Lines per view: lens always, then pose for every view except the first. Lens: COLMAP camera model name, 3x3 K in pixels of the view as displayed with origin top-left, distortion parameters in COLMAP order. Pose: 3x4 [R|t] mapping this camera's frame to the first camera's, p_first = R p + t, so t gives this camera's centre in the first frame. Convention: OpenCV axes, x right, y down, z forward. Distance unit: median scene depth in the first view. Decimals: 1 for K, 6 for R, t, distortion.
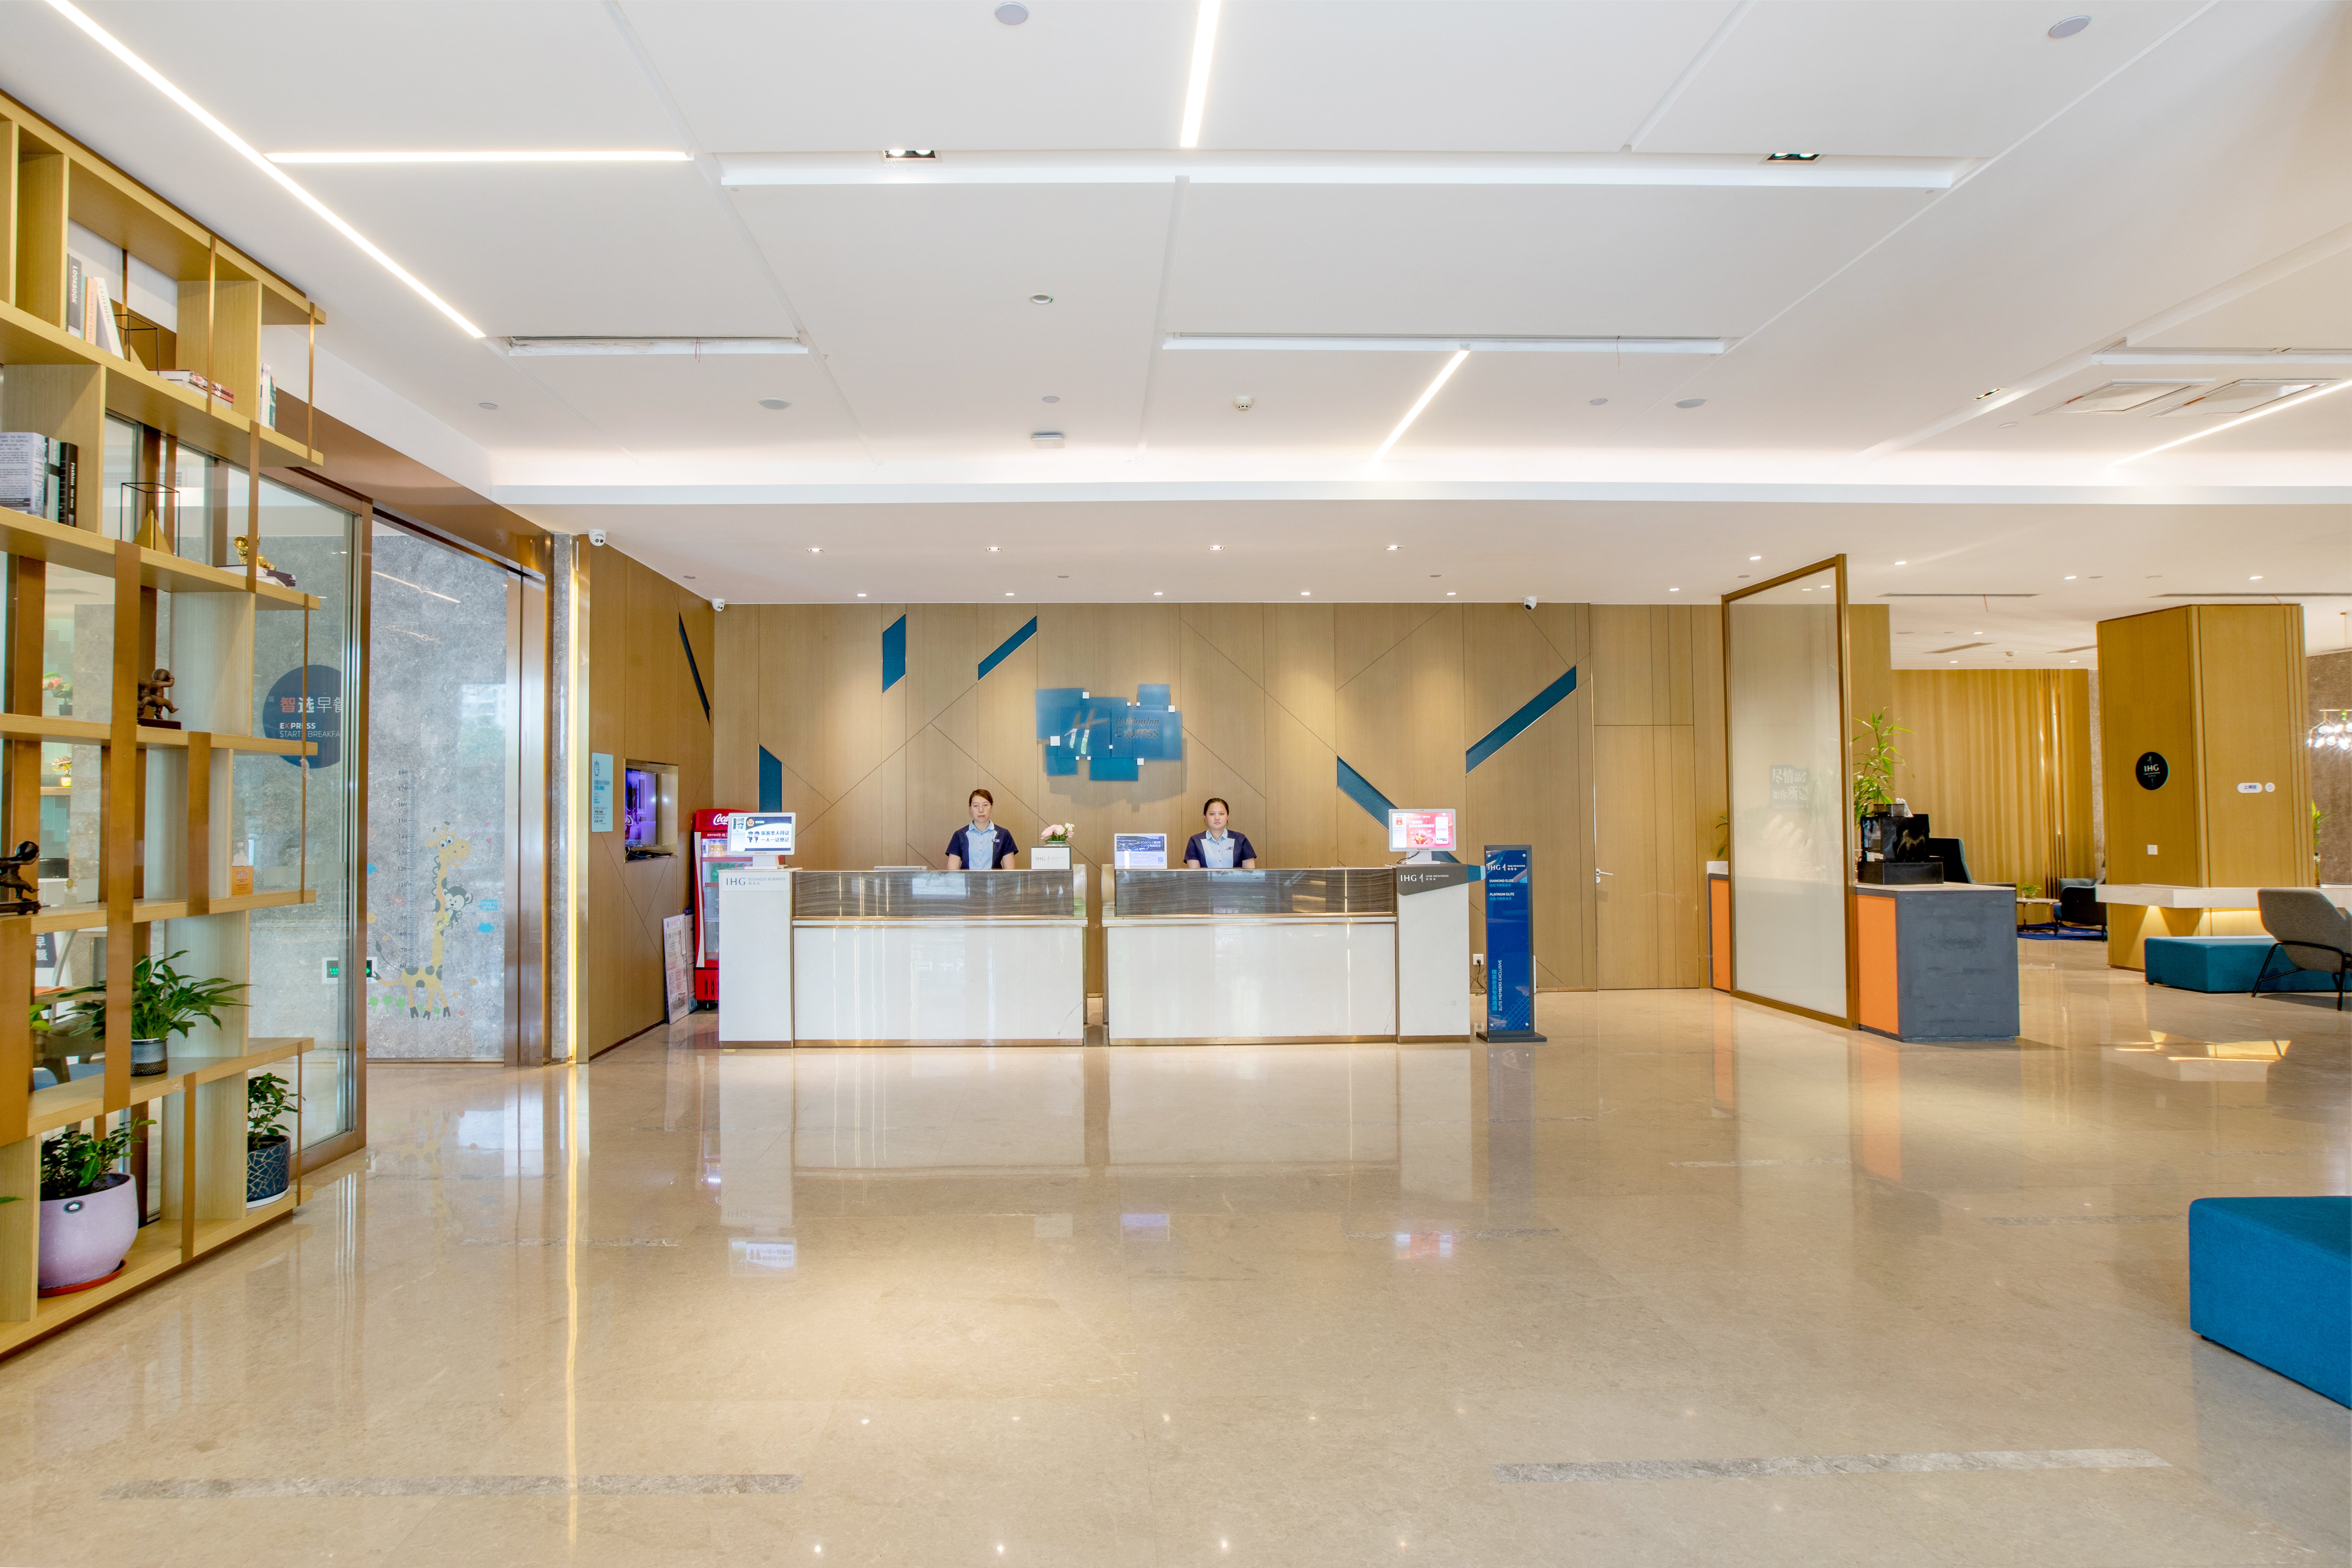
lens RADIAL K [[1247.3, 0, 1093.8], [0, 1247.3, 772.6], [0, 0, 1]] dist [-0.052460, 0.026317]
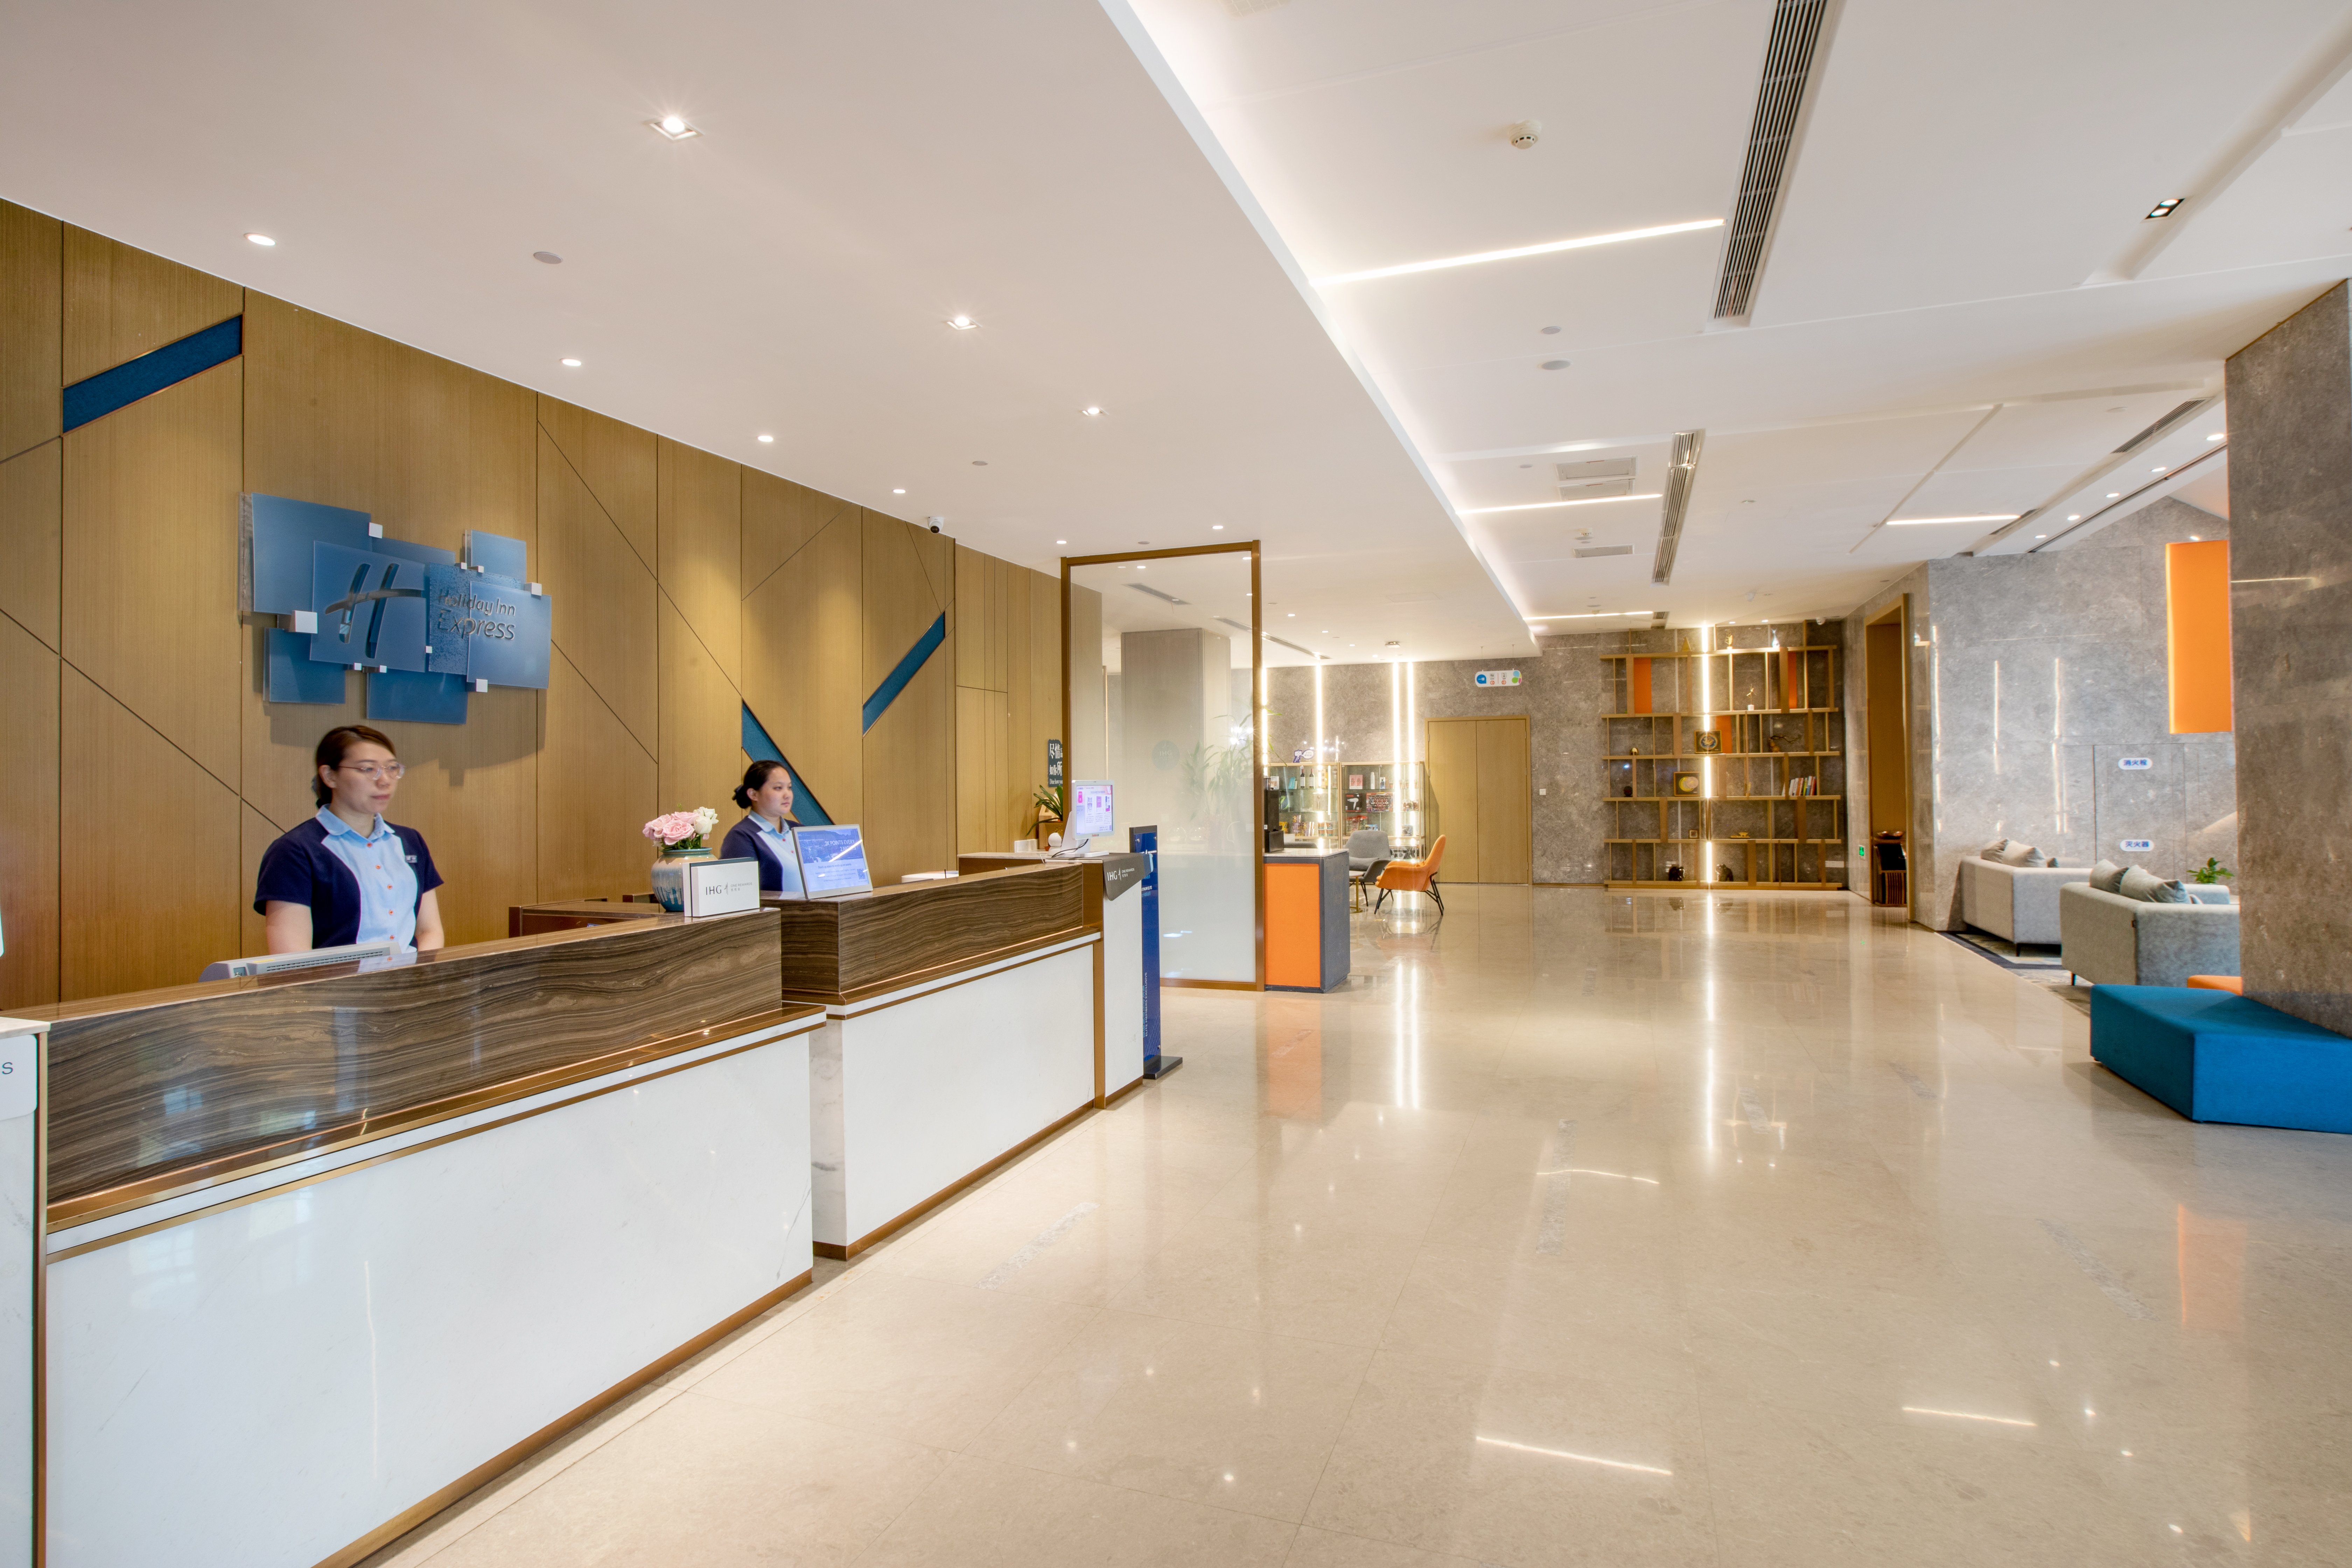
lens RADIAL K [[1205.3, 0, 1194.3], [0, 1205.3, 767.7], [0, 0, 1]] dist [-0.053205, 0.032901]
pose [[0.352893, 0.014597, 0.935550, -0.376324], [-0.021904, 0.999733, -0.007336, 0.026214], [-0.935407, -0.017903, 0.353119, 0.709904]]
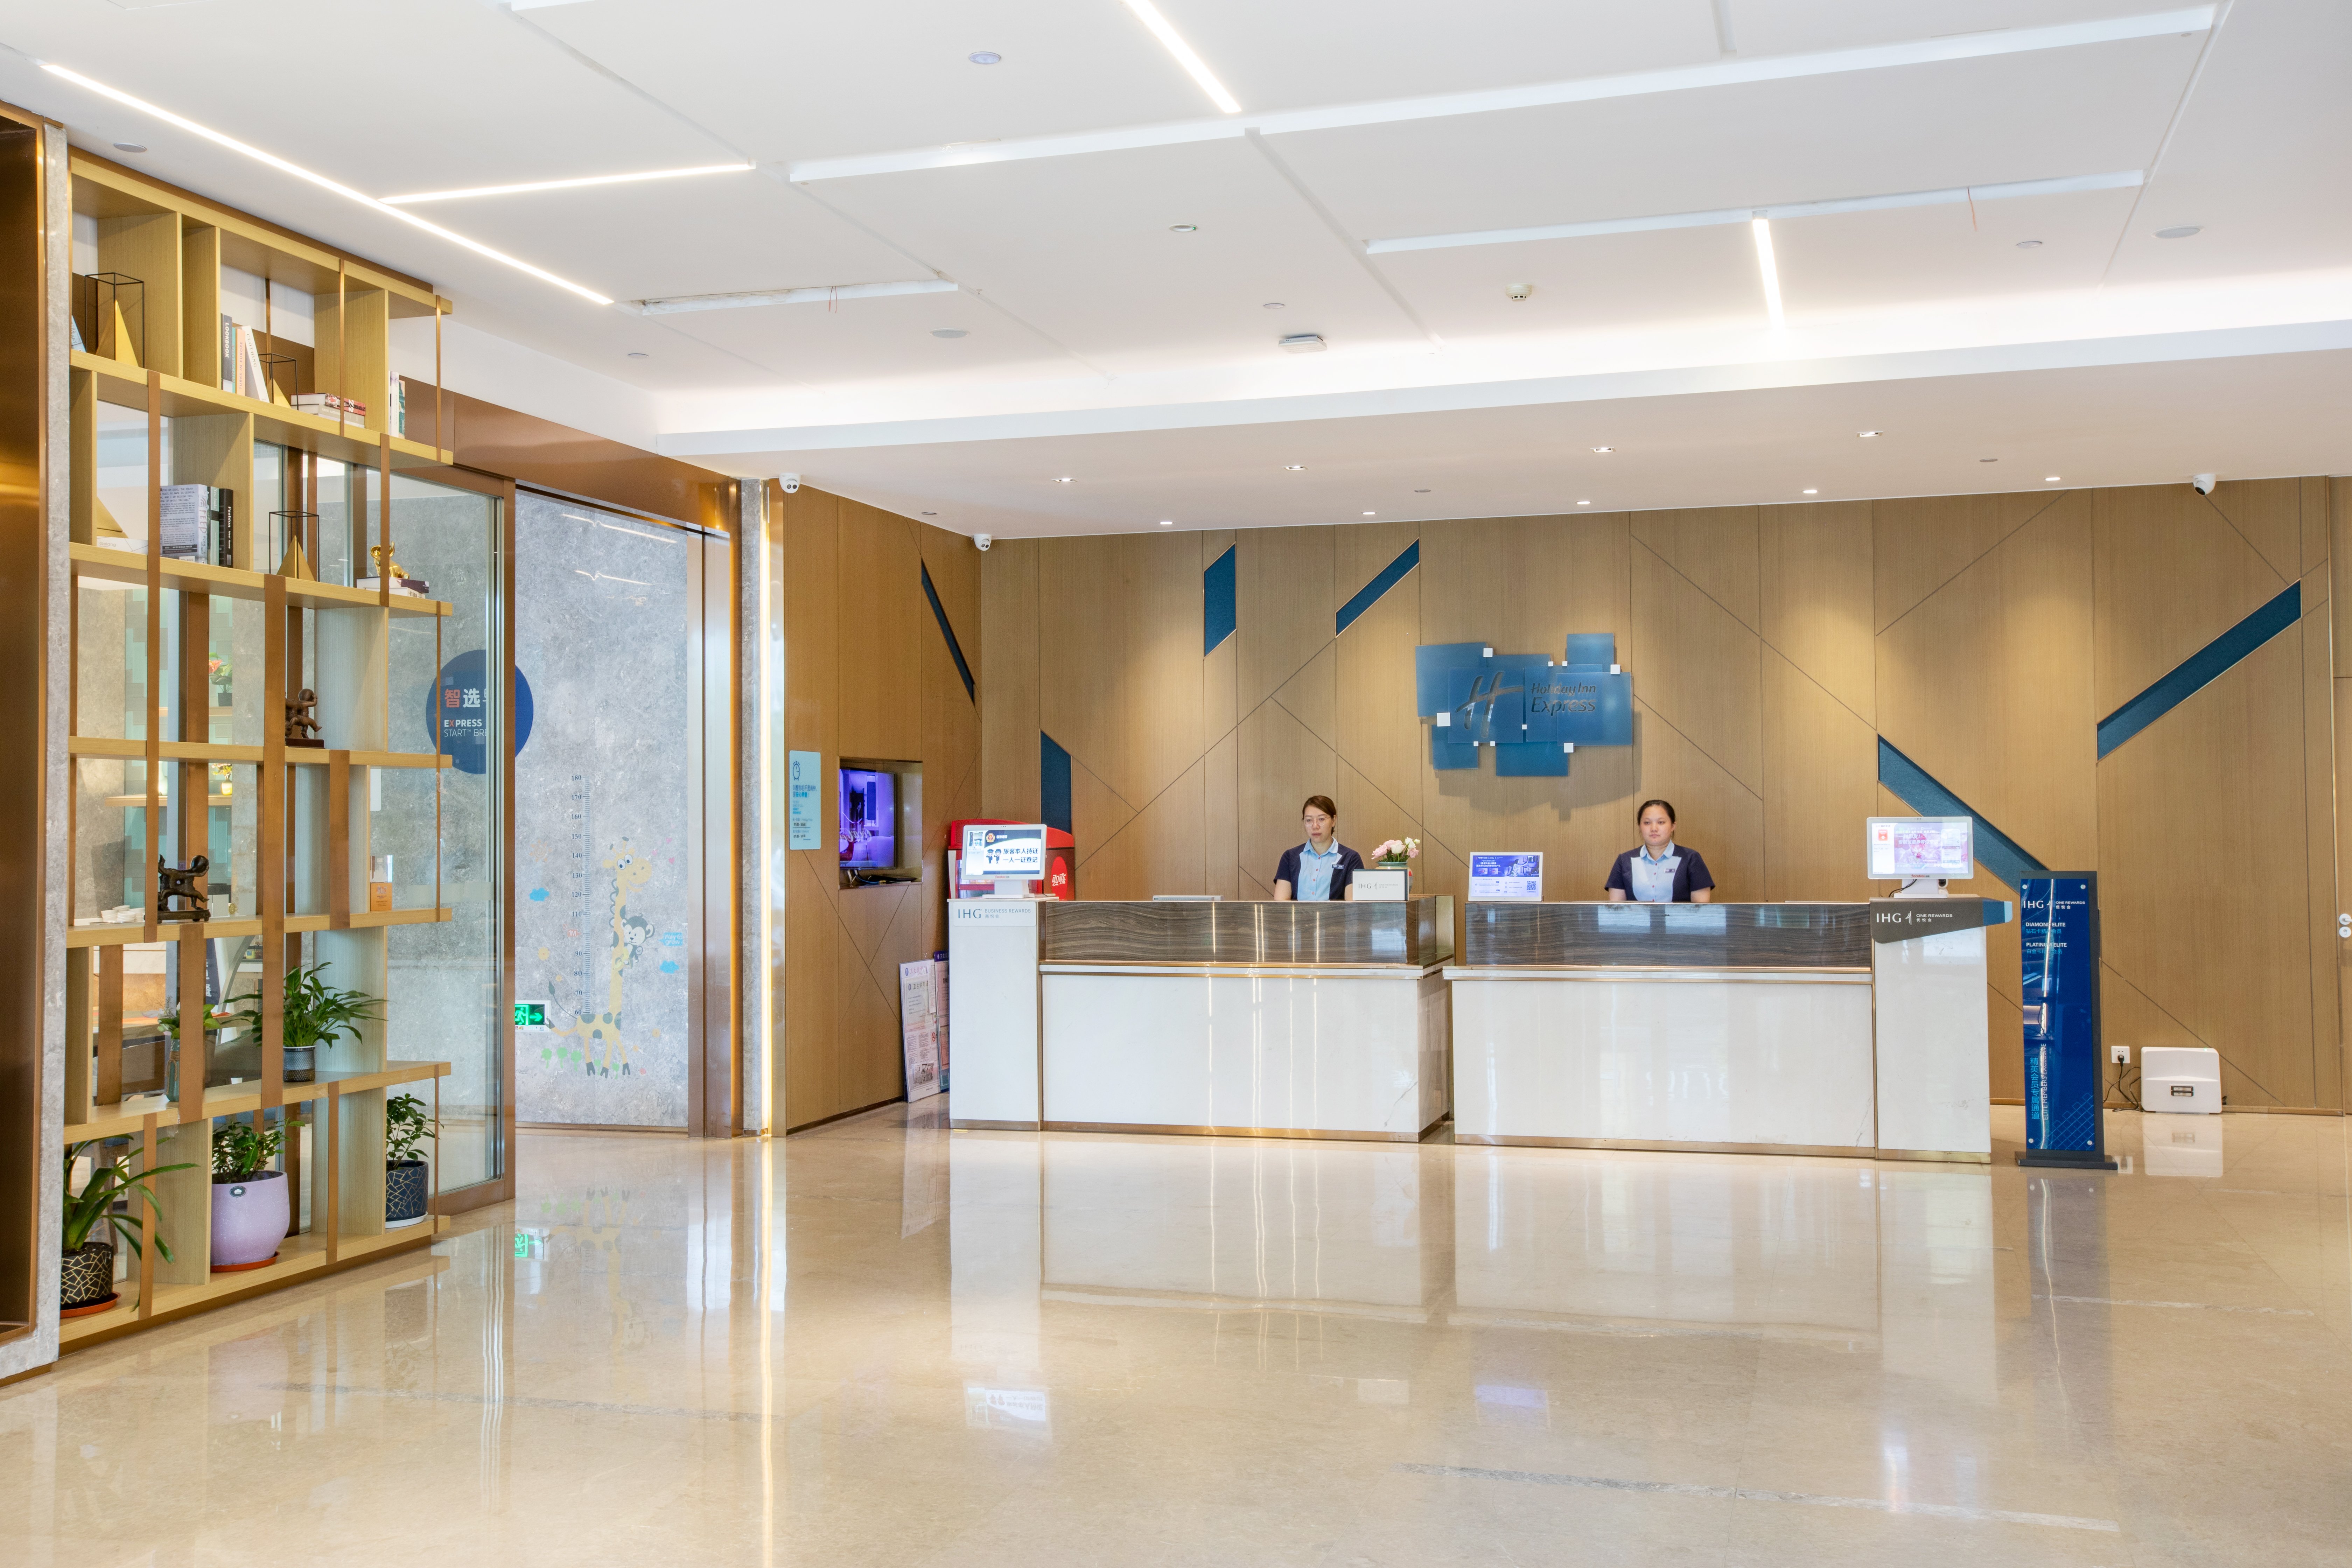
lens RADIAL K [[2247.4, 0, 1172.1], [0, 2247.4, 755.8], [0, 0, 1]] dist [0.026004, 0.010886]
pose [[0.955031, -0.011139, -0.296298, 0.241953], [0.012170, 0.999925, 0.001637, -0.011157], [0.296257, -0.005169, 0.955094, -0.293243]]
